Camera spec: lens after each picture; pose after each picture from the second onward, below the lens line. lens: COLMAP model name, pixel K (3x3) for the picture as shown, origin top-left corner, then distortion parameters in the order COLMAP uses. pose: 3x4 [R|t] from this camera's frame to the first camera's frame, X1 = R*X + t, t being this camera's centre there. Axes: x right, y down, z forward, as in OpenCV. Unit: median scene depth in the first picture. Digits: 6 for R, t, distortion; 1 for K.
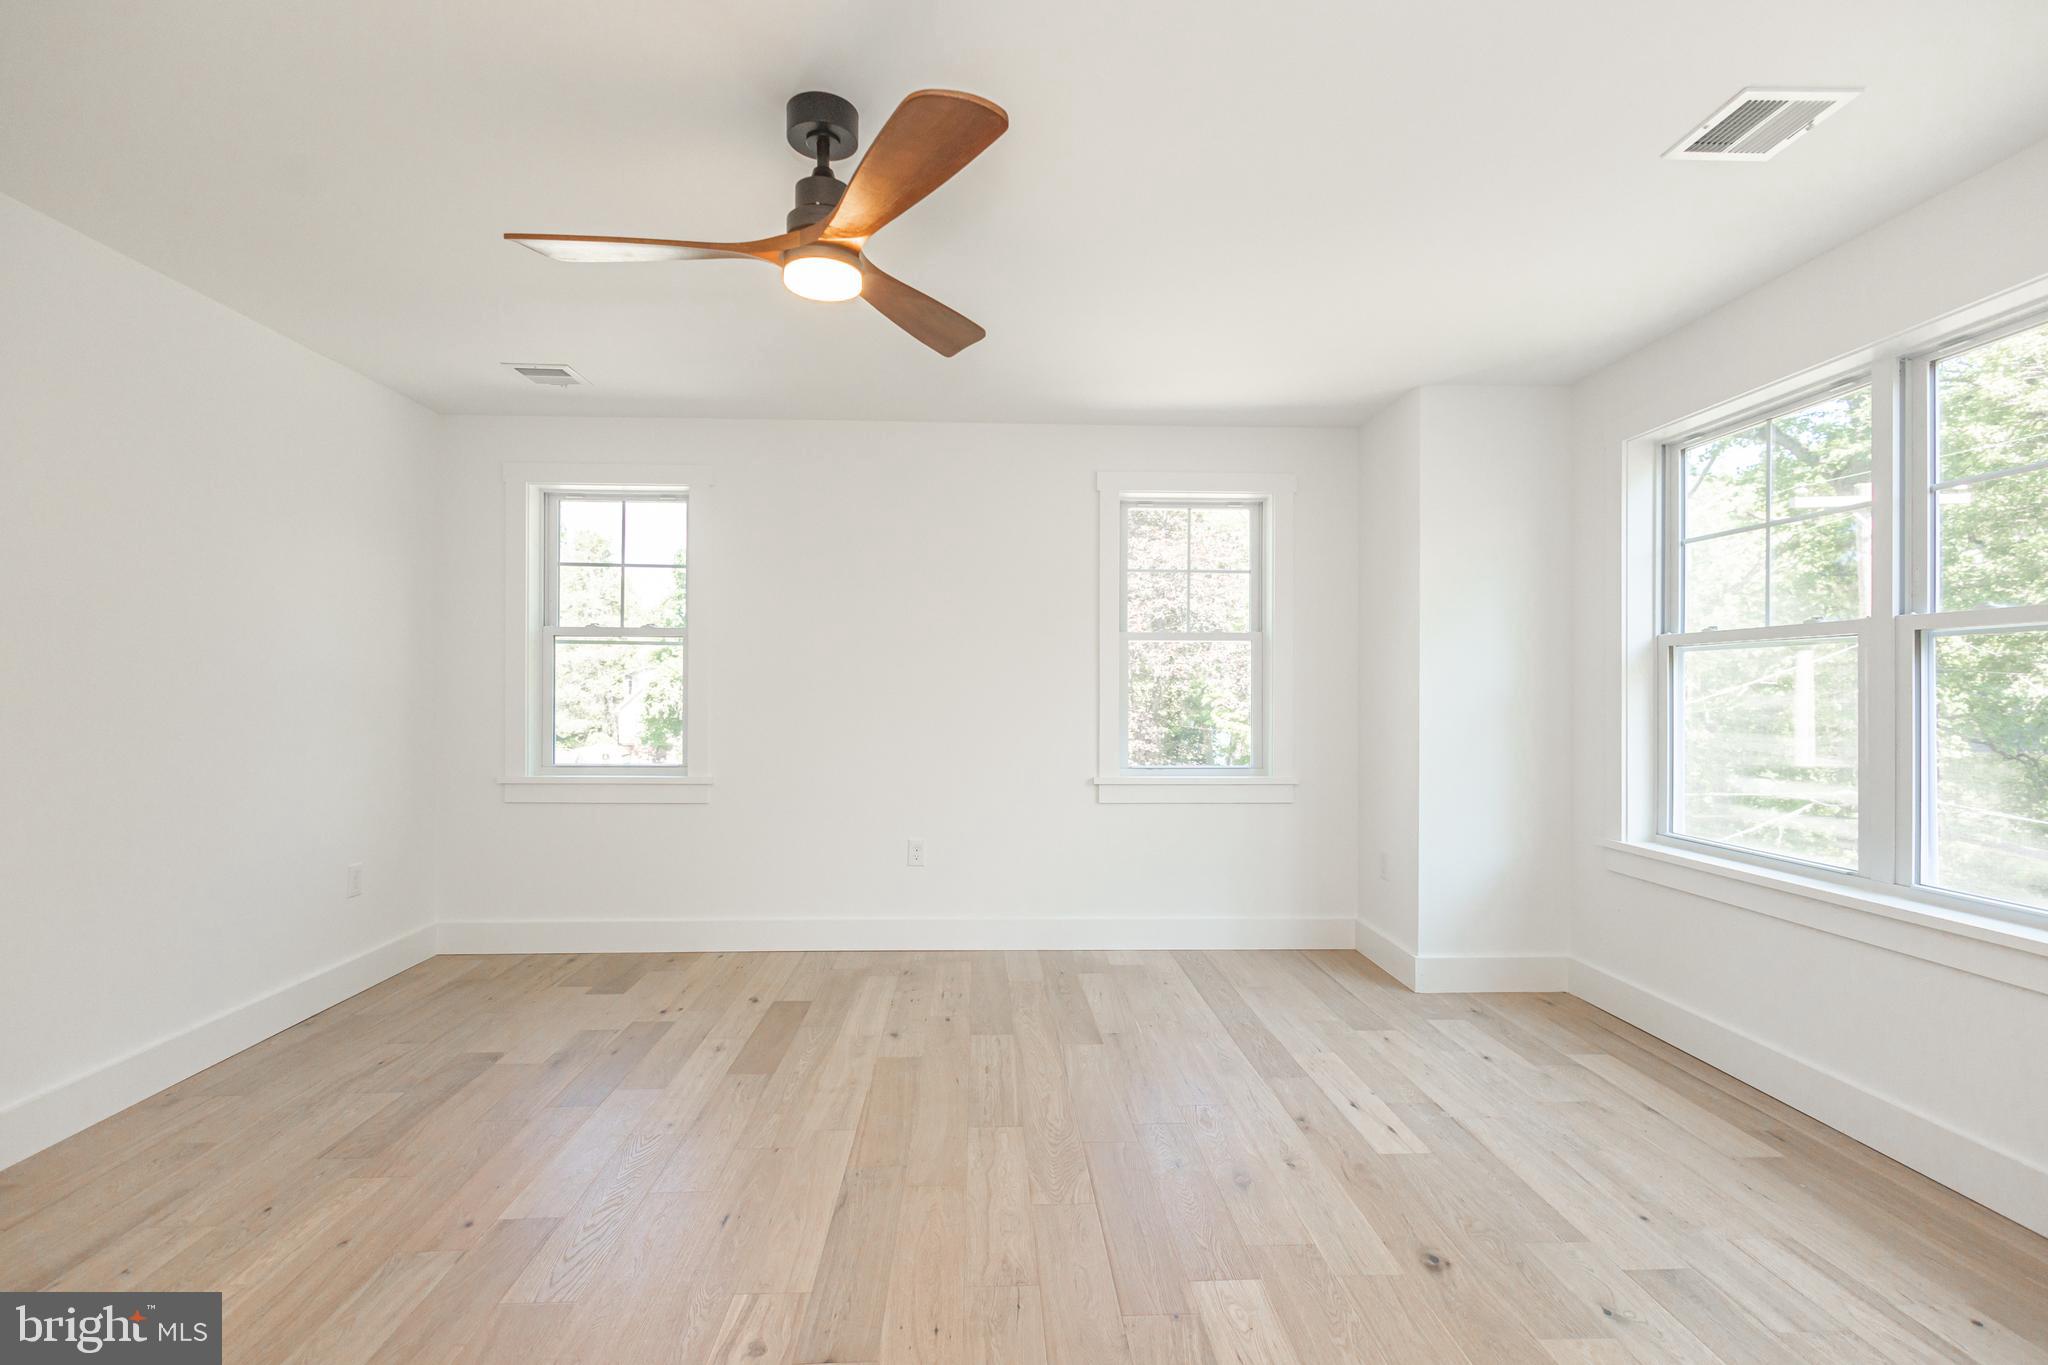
lens RADIAL K [[976.0, 0, 1025.9], [0, 976.0, 679.9], [0, 0, 1]] dist [0.009430, -0.001167]
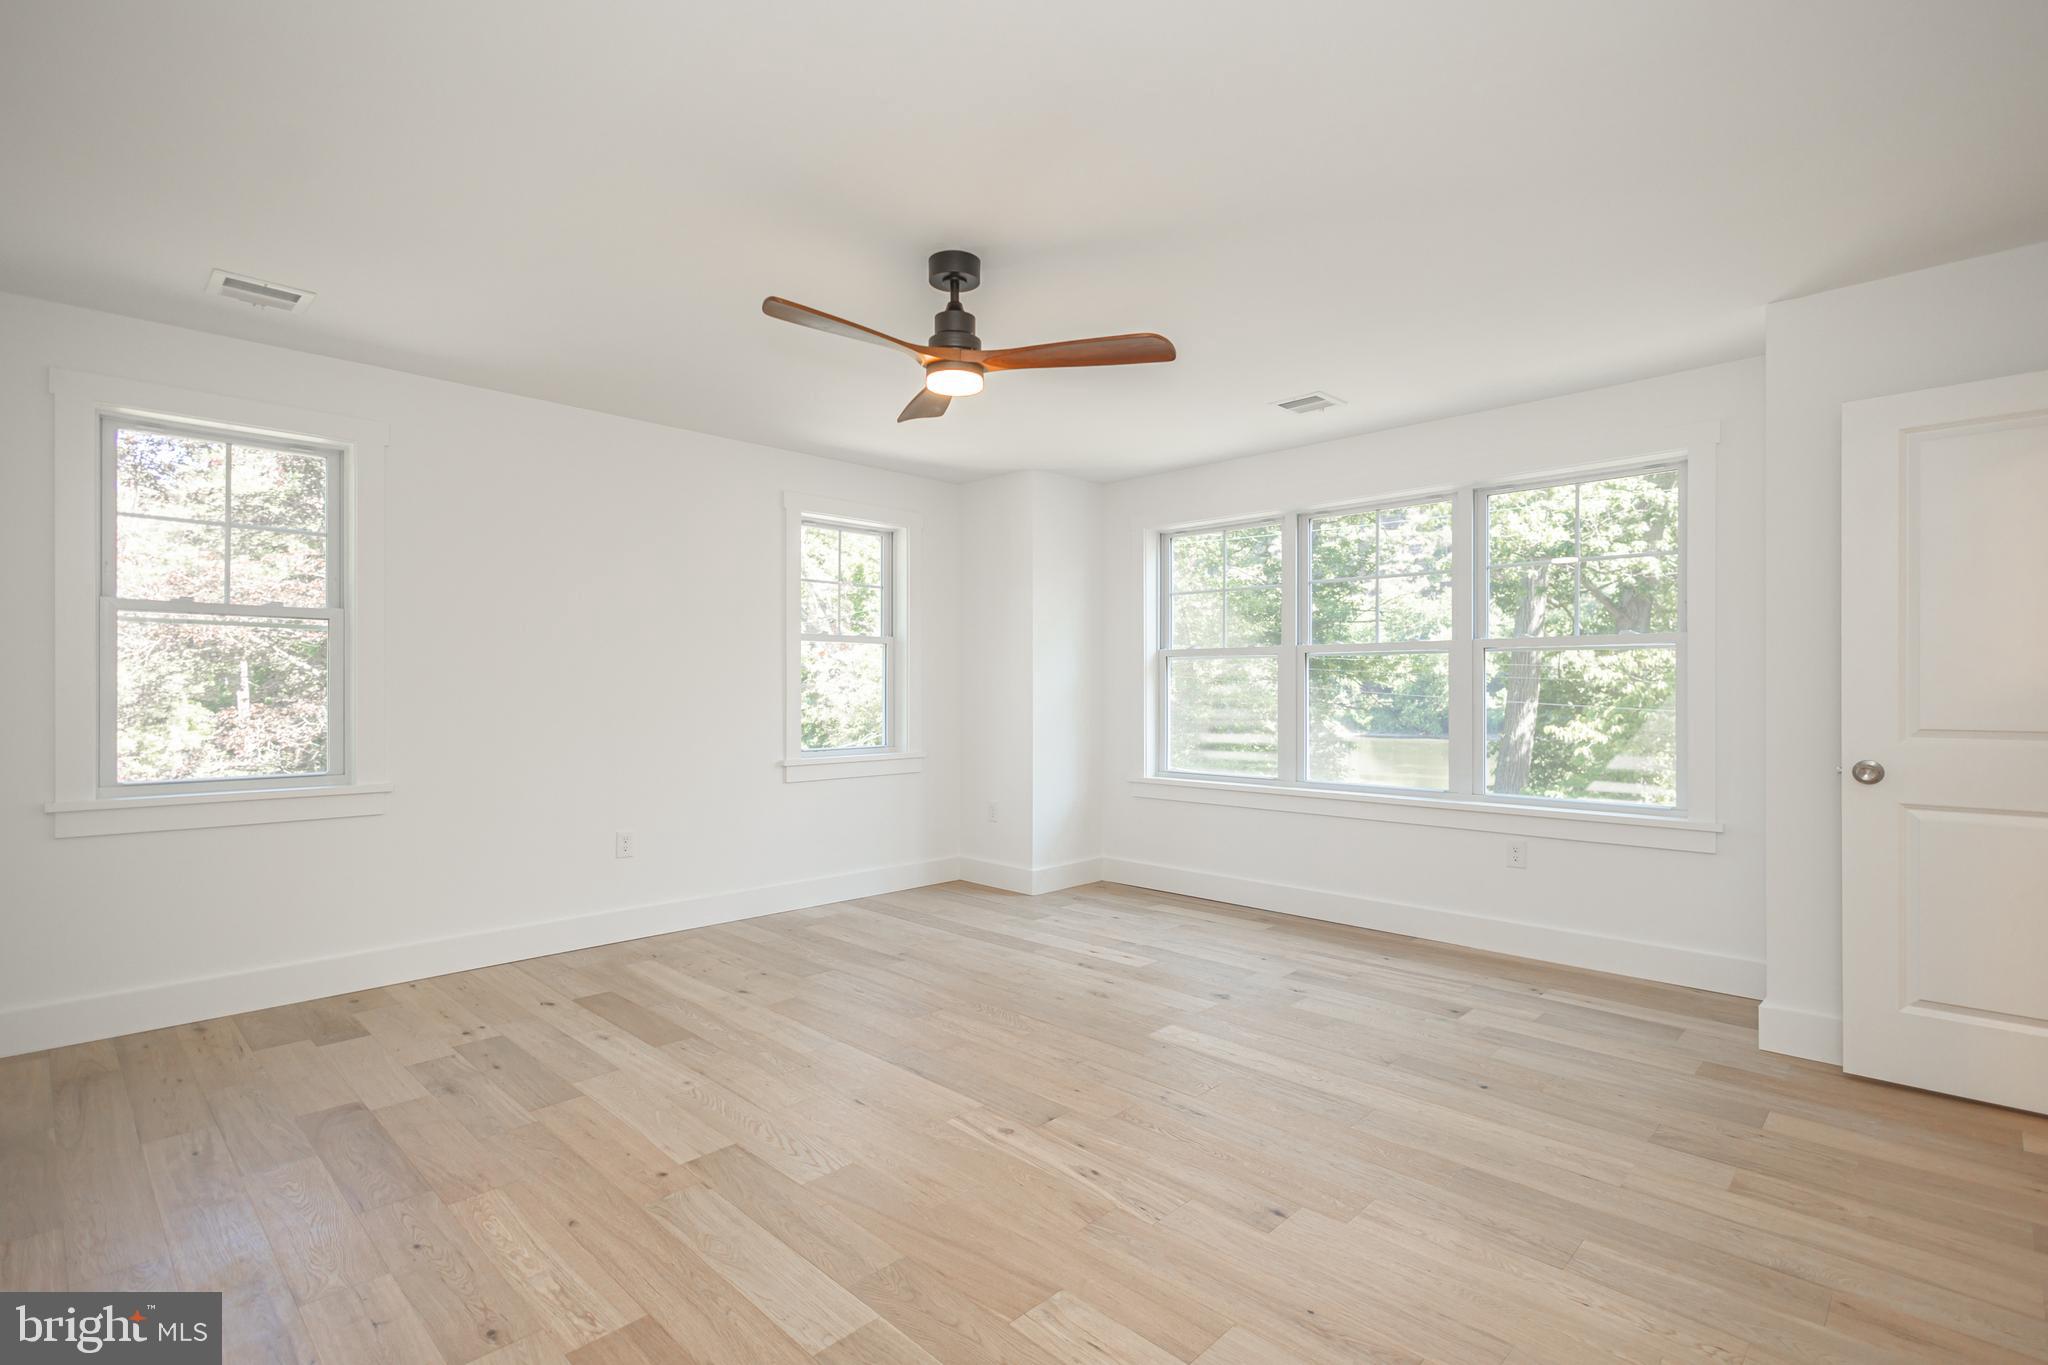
lens RADIAL K [[976.0, 0, 1067.1], [0, 976.0, 682.5], [0, 0, 1]] dist [0.009430, -0.001167]
pose [[0.710320, 0.000971, 0.703878, -0.631586], [-0.007376, 0.999954, 0.006064, -0.000566], [-0.703840, -0.009499, 0.710295, -0.050952]]
